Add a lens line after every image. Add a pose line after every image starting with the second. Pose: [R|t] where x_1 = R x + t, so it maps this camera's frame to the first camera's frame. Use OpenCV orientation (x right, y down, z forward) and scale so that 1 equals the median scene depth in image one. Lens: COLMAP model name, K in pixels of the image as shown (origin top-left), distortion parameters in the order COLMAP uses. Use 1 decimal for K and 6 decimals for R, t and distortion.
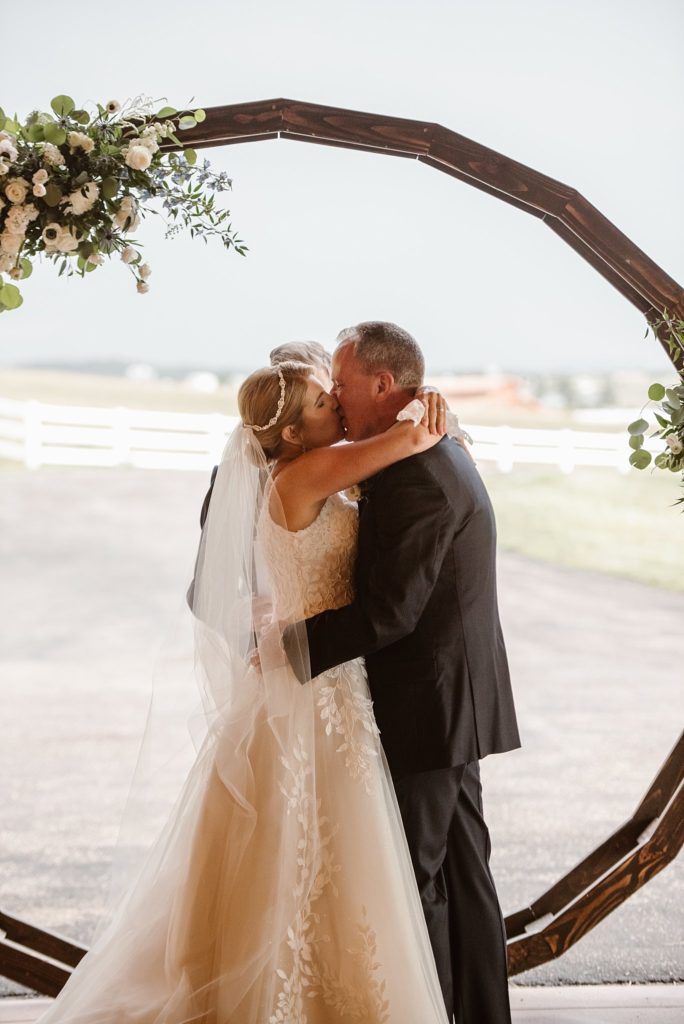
lens RADIAL K [[2958.4, 0, 352.4], [0, 2958.4, 483.2], [0, 0, 1]] dist [0.303747, 0.000000]
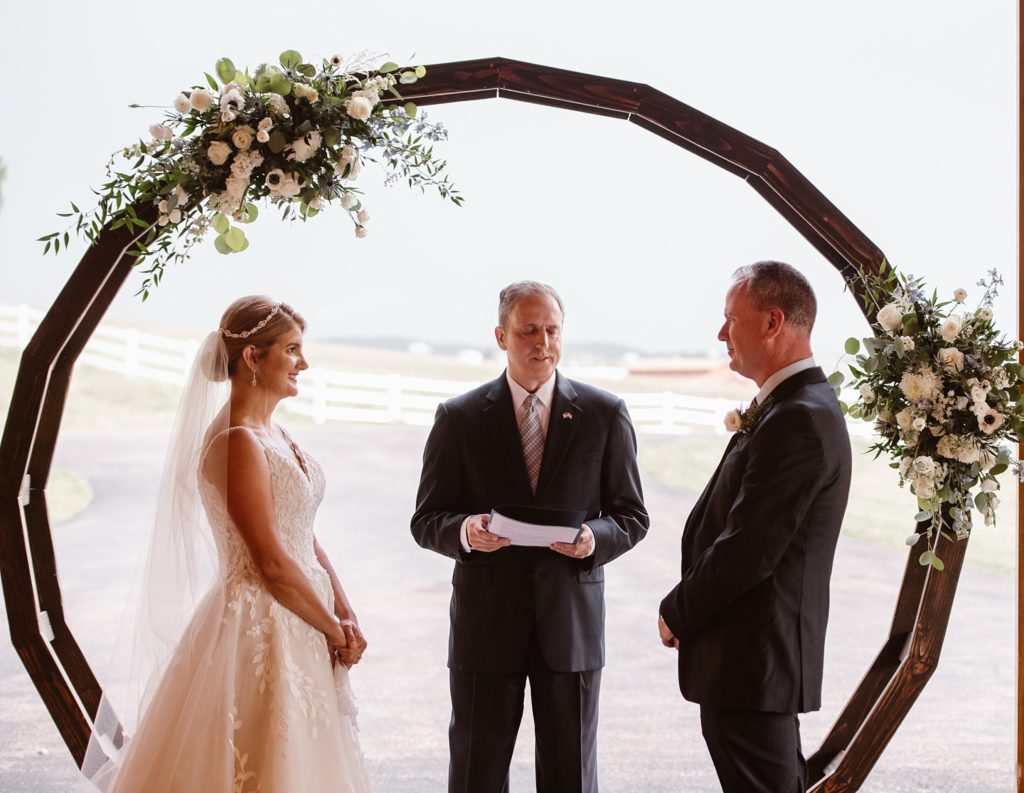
lens RADIAL K [[2469.8, 0, 588.8], [0, 2469.8, 348.8], [0, 0, 1]] dist [-0.050132, 0.000000]
pose [[0.999754, 0.021967, -0.003182, 0.013068], [-0.022074, 0.999014, -0.038526, 0.006636], [0.002333, 0.038587, 0.999253, 0.132608]]
